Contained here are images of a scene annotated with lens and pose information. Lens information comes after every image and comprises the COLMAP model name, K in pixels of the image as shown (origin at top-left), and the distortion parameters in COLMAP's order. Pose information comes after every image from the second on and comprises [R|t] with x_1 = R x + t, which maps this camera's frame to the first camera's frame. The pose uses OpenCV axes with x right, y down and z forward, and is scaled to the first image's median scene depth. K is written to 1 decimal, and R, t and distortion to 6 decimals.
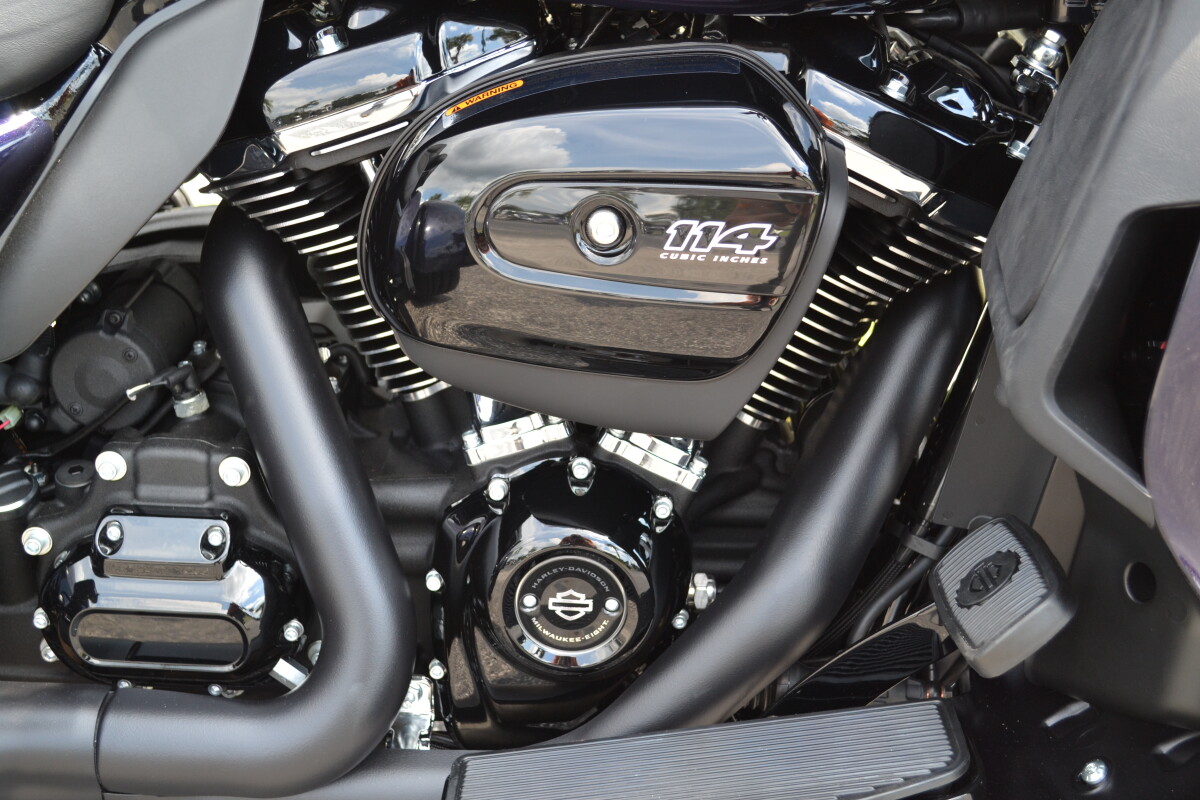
lens RADIAL K [[1641.6, 0, 598.3], [0, 1641.6, 406.8], [0, 0, 1]] dist [-0.021903, 0.000000]
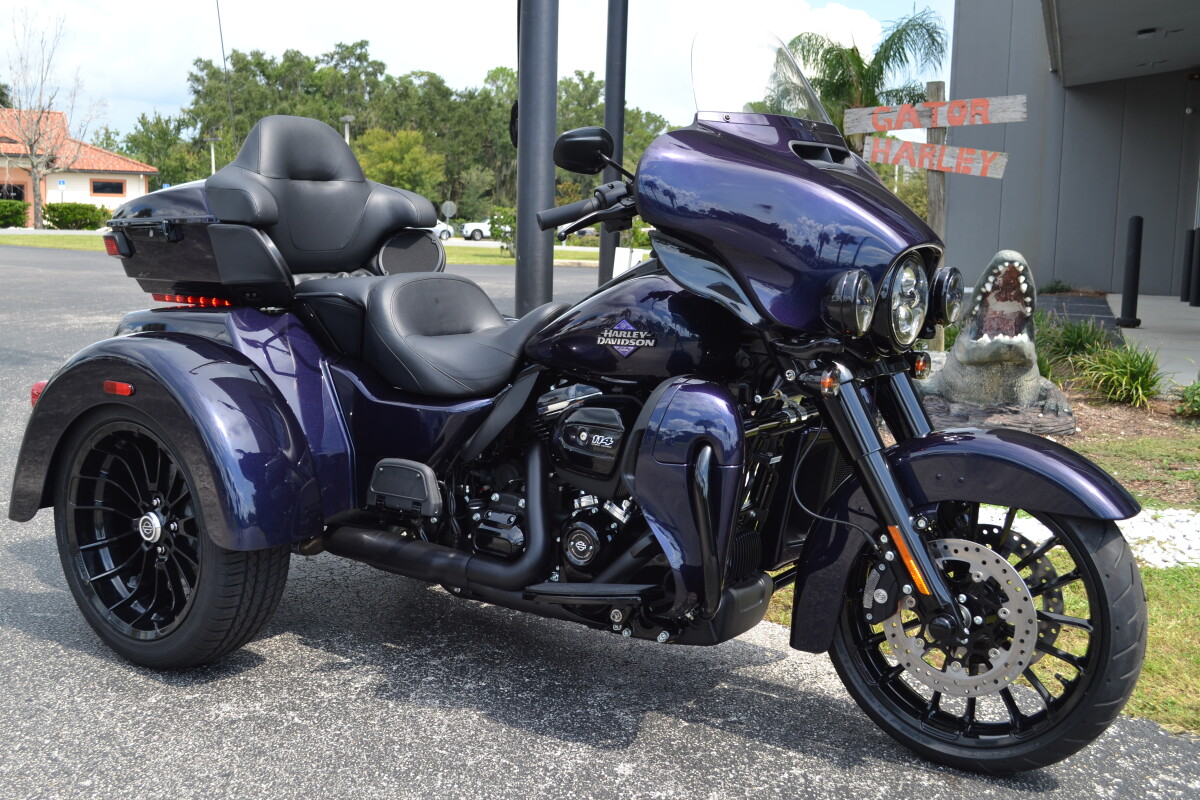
lens RADIAL K [[1326.1, 0, 605.7], [0, 1326.1, 400.4], [0, 0, 1]] dist [-0.060642, 0.000000]
pose [[0.840561, 0.089369, -0.534294, 1.529961], [-0.225156, 0.954706, -0.194529, 0.364996], [0.492709, 0.283813, 0.822611, -1.418704]]
